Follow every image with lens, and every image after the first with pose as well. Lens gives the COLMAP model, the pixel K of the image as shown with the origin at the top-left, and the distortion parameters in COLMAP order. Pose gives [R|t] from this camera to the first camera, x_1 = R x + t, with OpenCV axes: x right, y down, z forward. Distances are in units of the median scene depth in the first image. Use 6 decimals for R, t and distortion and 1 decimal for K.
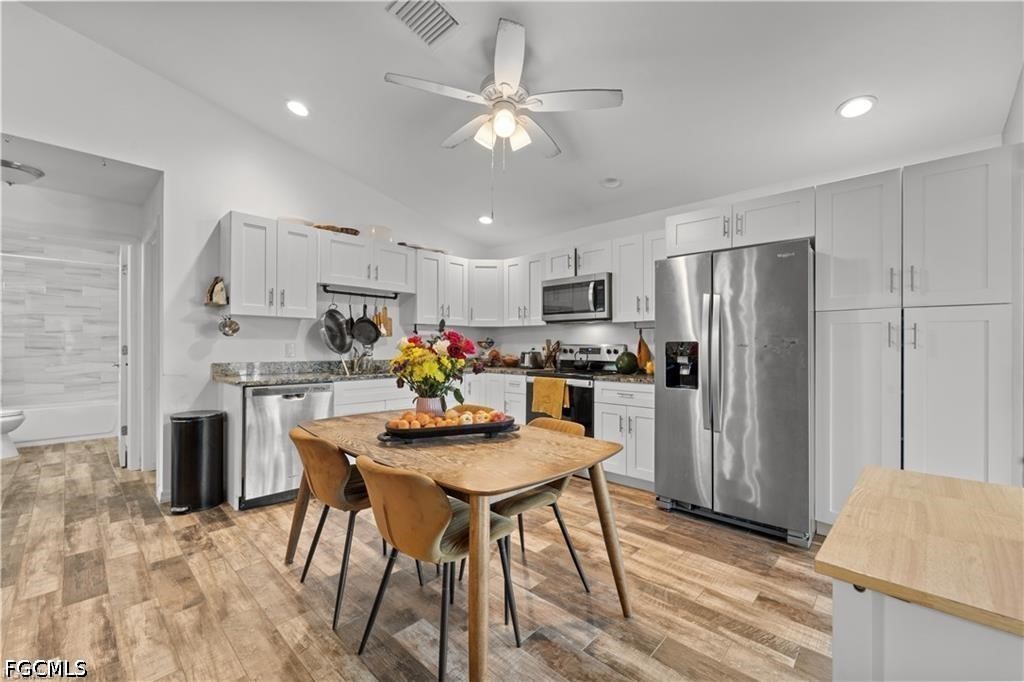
lens RADIAL K [[414.5, 0, 518.8], [0, 414.5, 342.7], [0, 0, 1]] dist [0.000606, 0.000058]
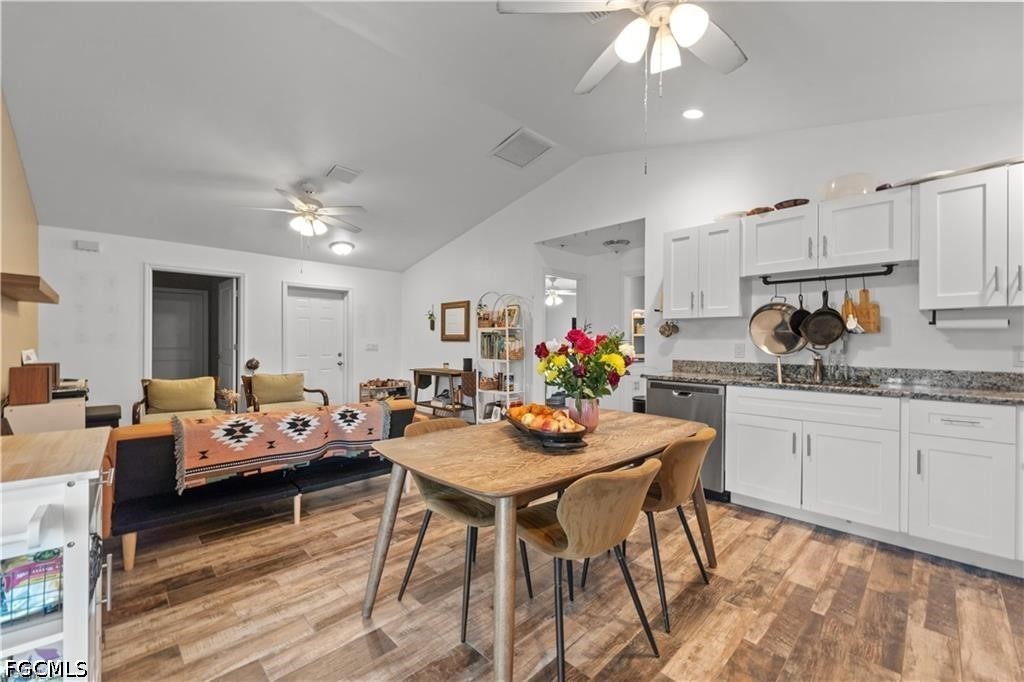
lens RADIAL K [[414.5, 0, 518.8], [0, 414.5, 342.7], [0, 0, 1]] dist [0.000606, 0.000058]
pose [[-0.037780, -0.002728, -0.999282, 0.396640], [0.003404, 0.999990, -0.002858, 0.001356], [0.999280, -0.003509, -0.037771, 0.481820]]
